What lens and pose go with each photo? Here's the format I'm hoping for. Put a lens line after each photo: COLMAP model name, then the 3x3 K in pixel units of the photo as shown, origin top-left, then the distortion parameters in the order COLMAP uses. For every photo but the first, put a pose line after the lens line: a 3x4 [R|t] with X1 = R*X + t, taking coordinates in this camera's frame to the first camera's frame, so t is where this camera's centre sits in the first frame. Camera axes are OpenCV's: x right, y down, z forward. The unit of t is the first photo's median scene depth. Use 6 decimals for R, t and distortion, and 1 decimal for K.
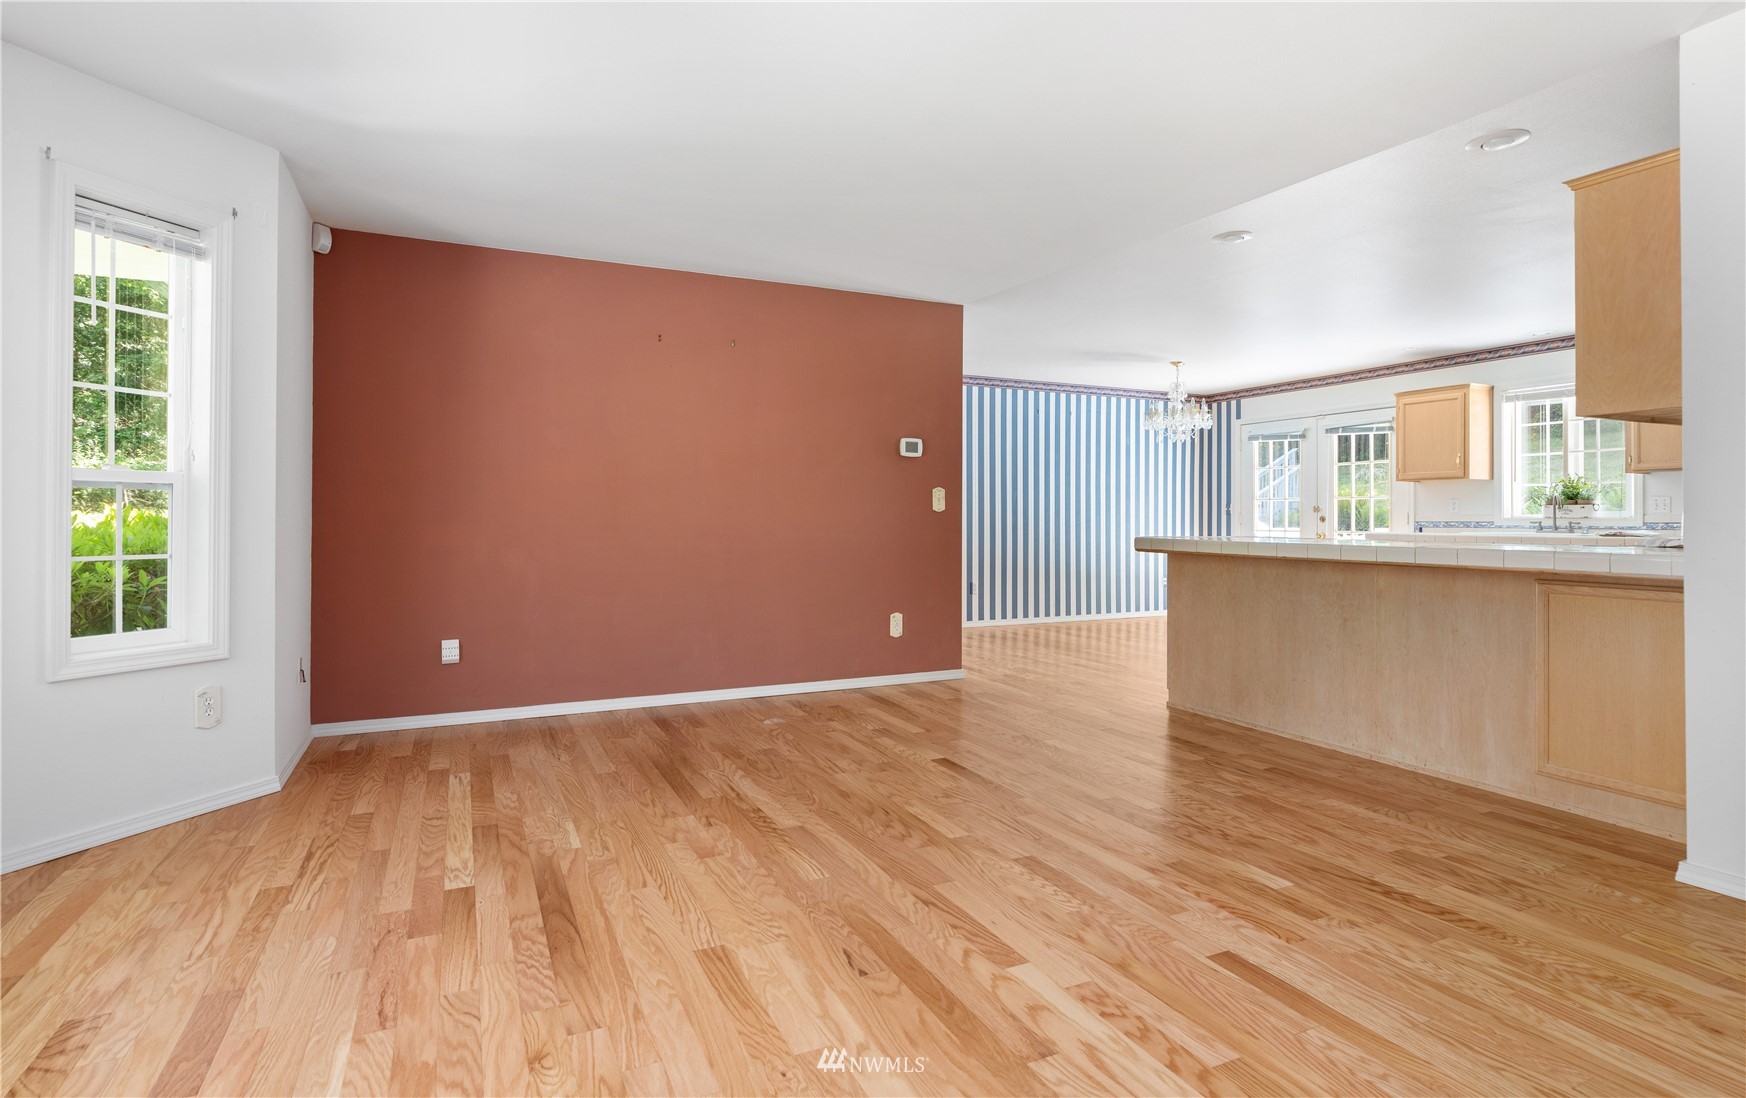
lens RADIAL K [[885.8, 0, 880.2], [0, 885.8, 520.2], [0, 0, 1]] dist [0.001832, 0.000332]
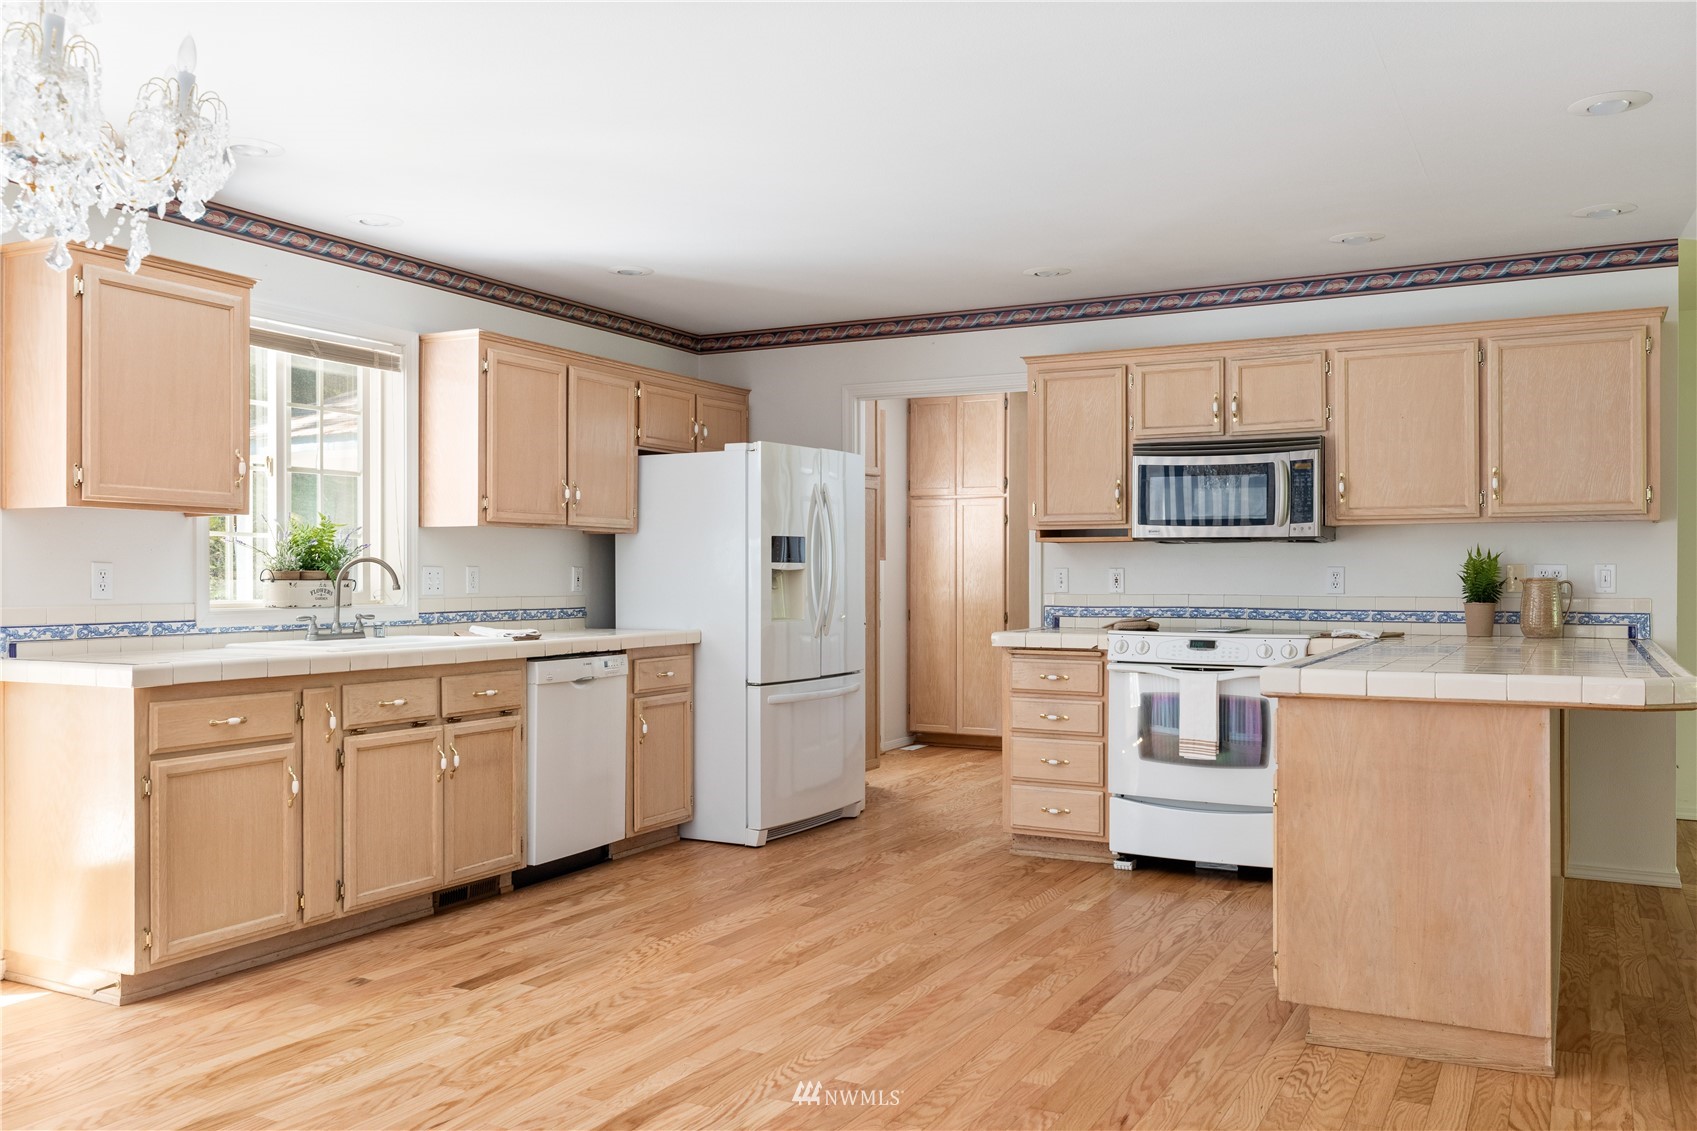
lens RADIAL K [[1376.1, 0, 848.5], [0, 1376.1, 576.7], [0, 0, 1]] dist [0.006434, 0.000098]
pose [[-0.593325, -0.002548, 0.804959, -0.002184], [-0.000888, 0.999996, 0.002511, -0.018824], [-0.804963, 0.000775, -0.593325, 1.072822]]
